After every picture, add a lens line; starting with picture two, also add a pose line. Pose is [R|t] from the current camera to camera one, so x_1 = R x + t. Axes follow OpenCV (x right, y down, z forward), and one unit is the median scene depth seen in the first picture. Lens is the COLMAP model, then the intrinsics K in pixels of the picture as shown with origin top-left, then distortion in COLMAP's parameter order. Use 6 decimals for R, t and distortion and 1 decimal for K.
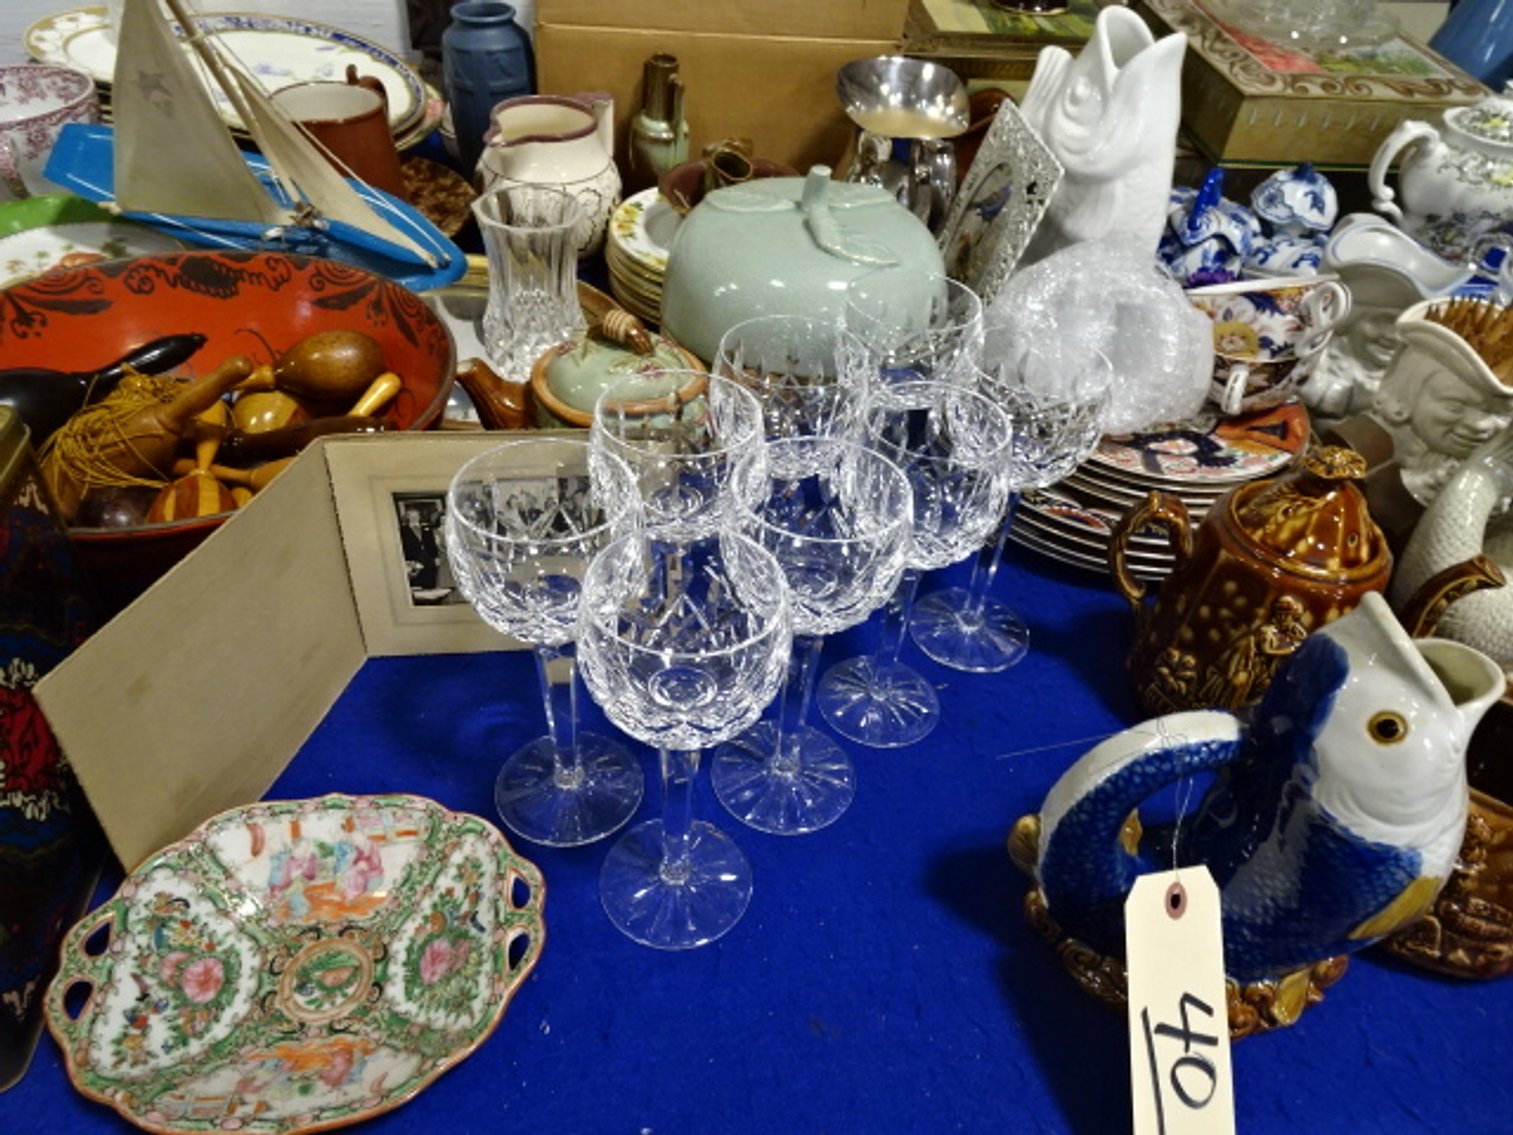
lens RADIAL K [[1071.7, 0, 761.7], [0, 1071.7, 568.7], [0, 0, 1]] dist [0.009953, -0.003514]
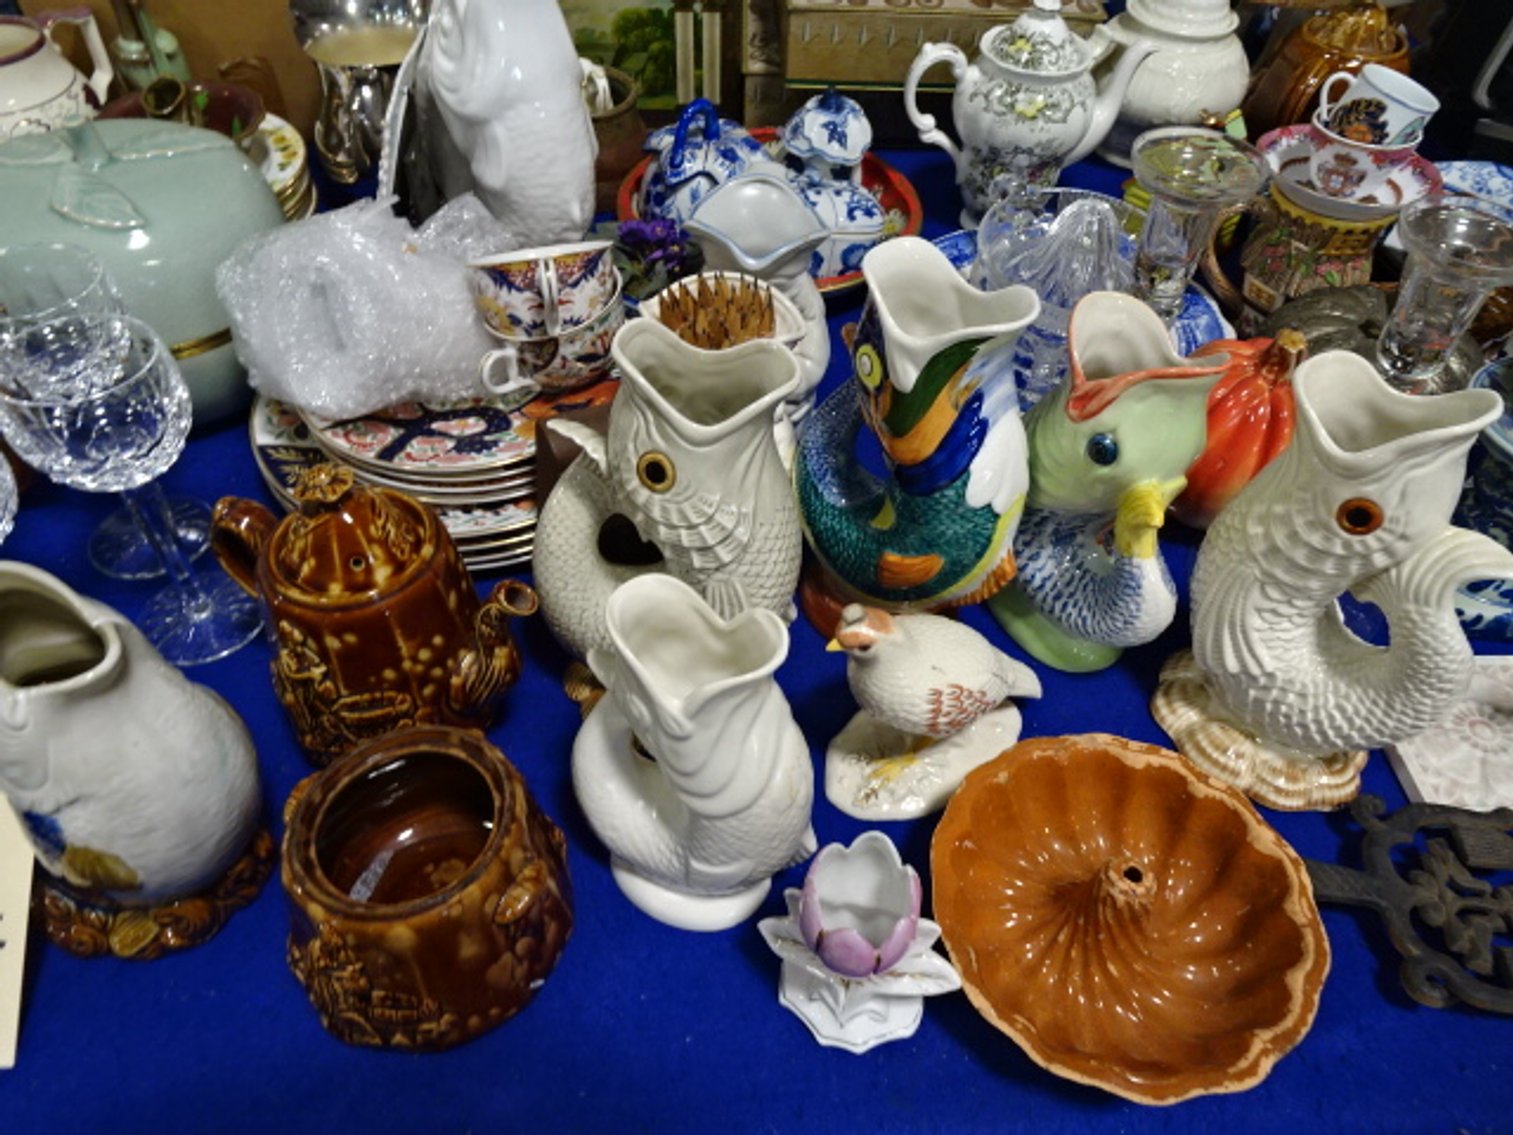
lens RADIAL K [[1071.7, 0, 761.7], [0, 1071.7, 568.7], [0, 0, 1]] dist [0.009953, -0.003514]
pose [[0.998114, 0.025730, -0.055743, 0.525358], [-0.019470, 0.993733, 0.110069, -0.072950], [0.058226, -0.108776, 0.992360, 0.045977]]
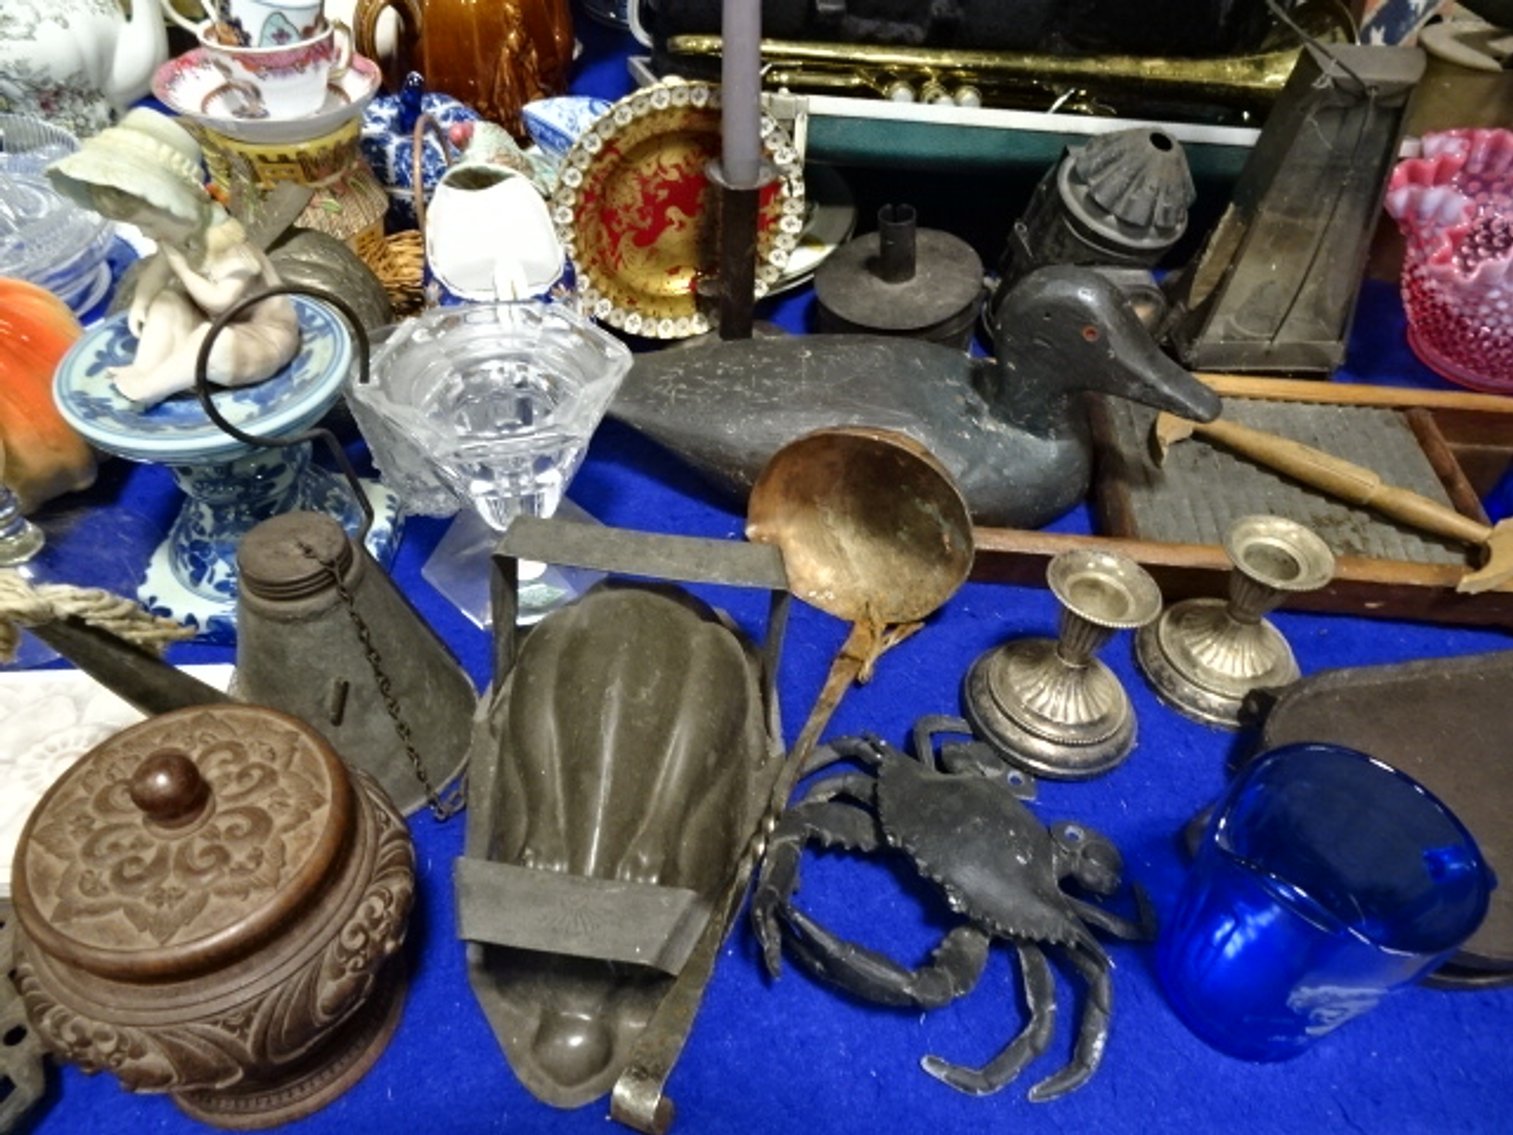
lens RADIAL K [[1071.7, 0, 761.7], [0, 1071.7, 568.7], [0, 0, 1]] dist [0.009953, -0.003514]
pose [[0.999928, -0.000334, 0.012014, 1.243918], [-0.000628, 0.996795, 0.079991, -0.042235], [-0.012002, -0.079993, 0.996723, 0.217547]]
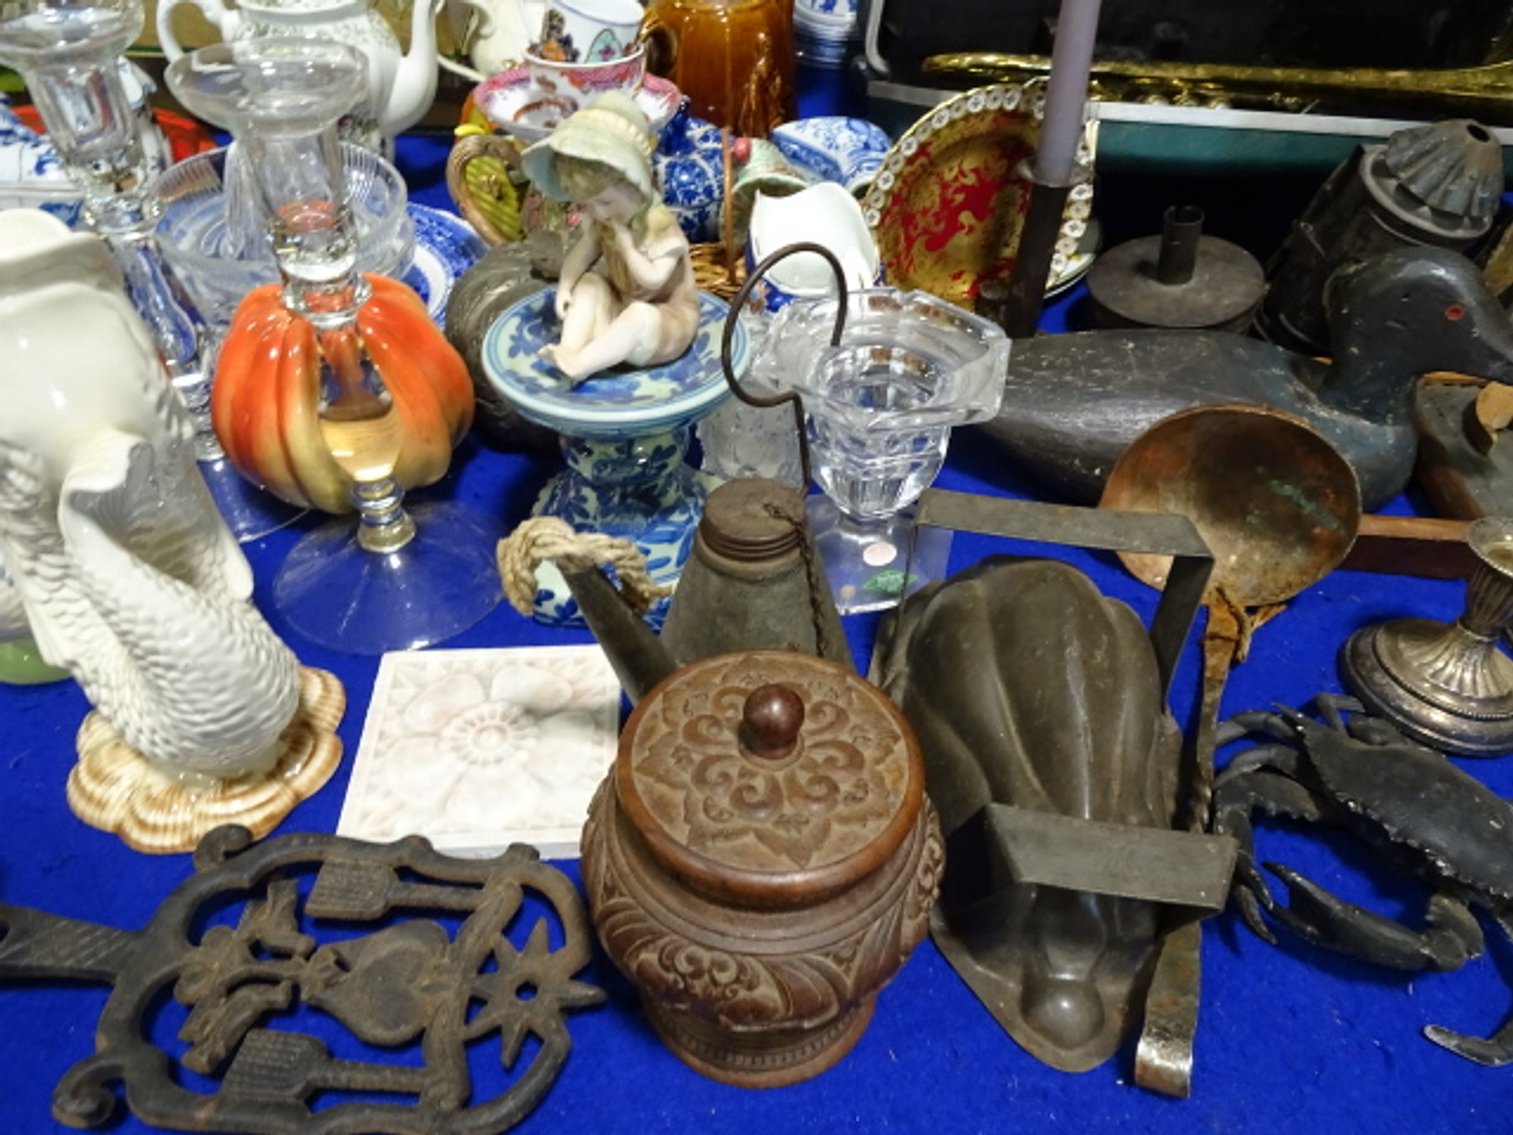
lens RADIAL K [[1071.7, 0, 761.7], [0, 1071.7, 568.7], [0, 0, 1]] dist [0.009953, -0.003514]
pose [[0.999817, -0.007379, -0.017622, 1.064698], [0.007827, 0.999645, 0.025456, -0.002173], [0.017428, -0.025589, 0.999521, 0.213612]]
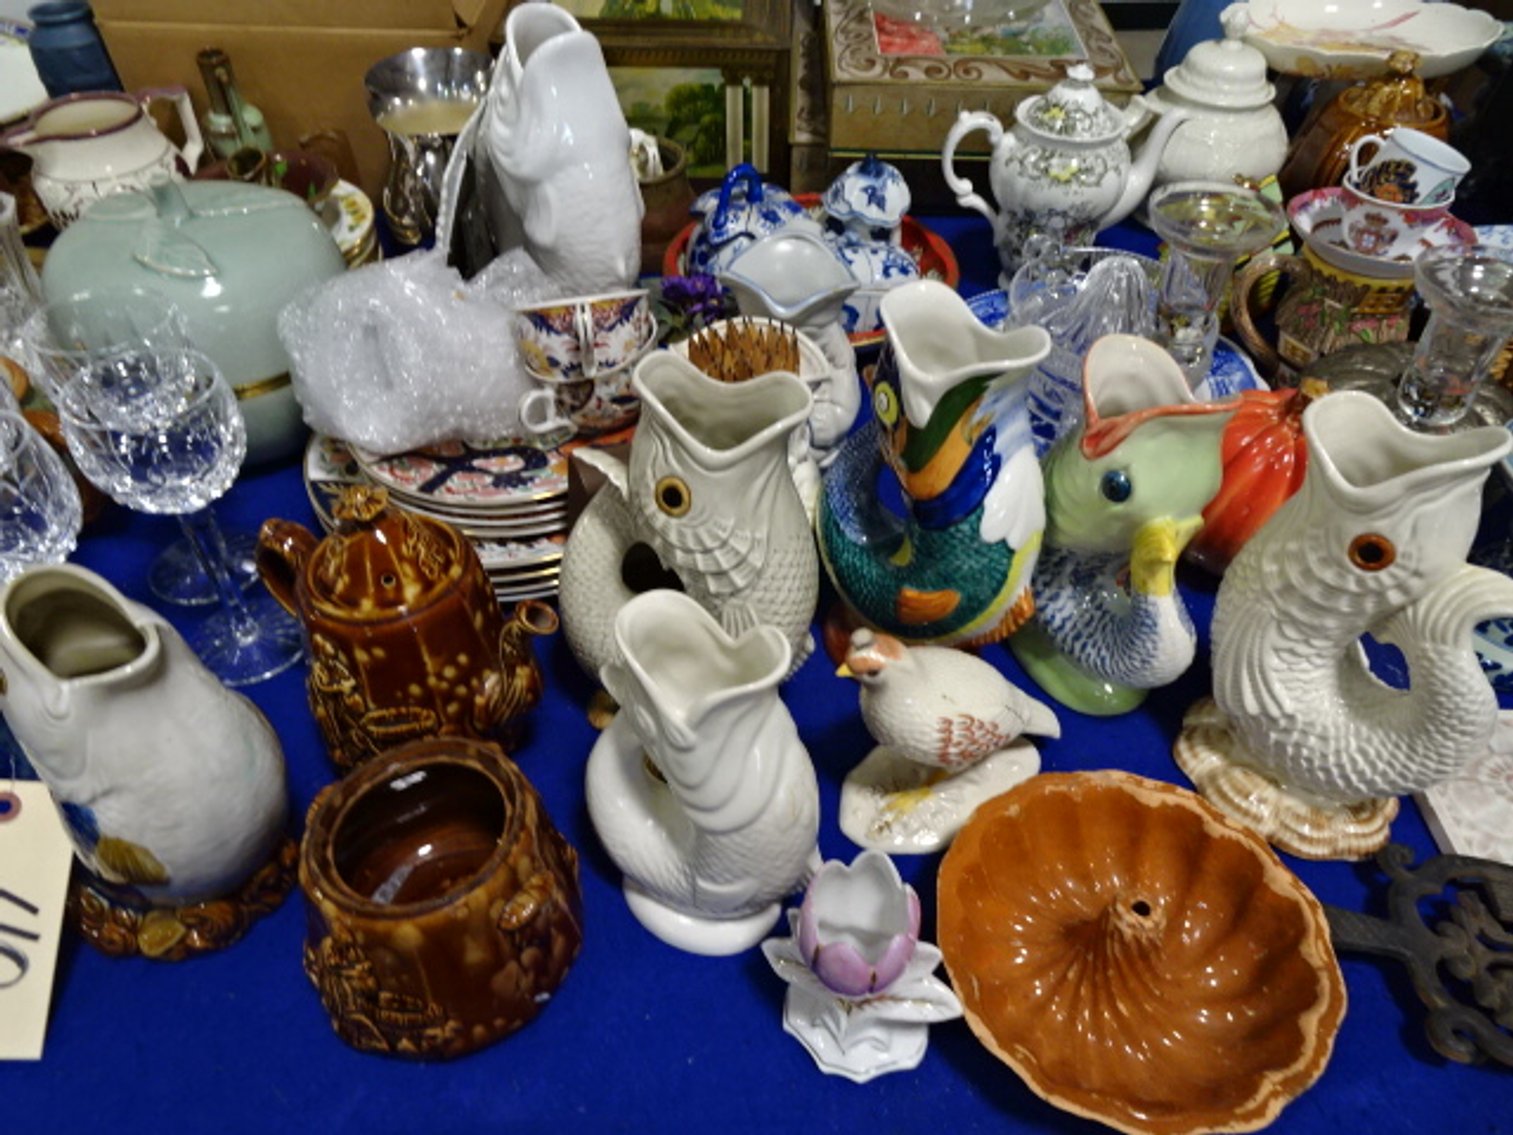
lens RADIAL K [[1073.7, 0, 764.1], [0, 1073.7, 572.1], [0, 0, 1]] dist [0.004726, 0.002178]
pose [[0.992913, 0.040529, -0.111716, 0.550800], [-0.035735, 0.998366, 0.044588, -0.049887], [0.113340, -0.040280, 0.992739, 0.031445]]
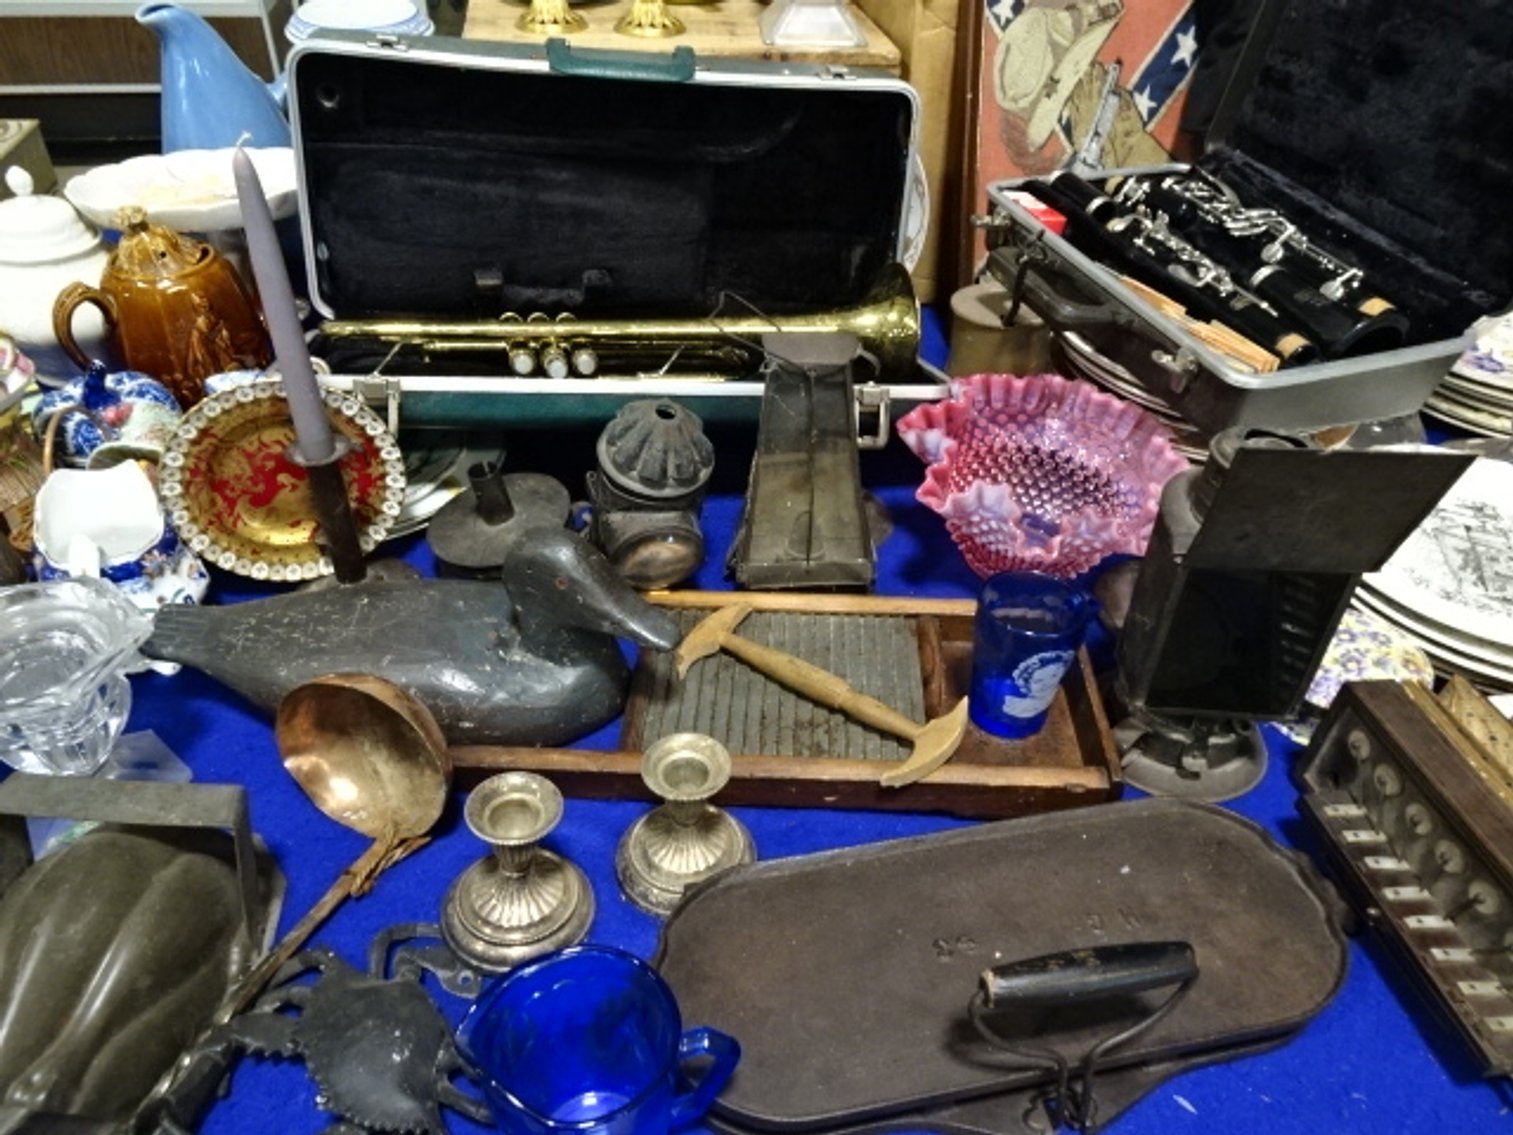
lens RADIAL K [[1071.7, 0, 761.7], [0, 1071.7, 568.7], [0, 0, 1]] dist [0.009953, -0.003514]
pose [[0.998191, -0.044565, 0.040352, 1.530700], [0.046923, 0.997125, -0.059504, -0.084556], [-0.037584, 0.061290, 0.997412, 0.106268]]
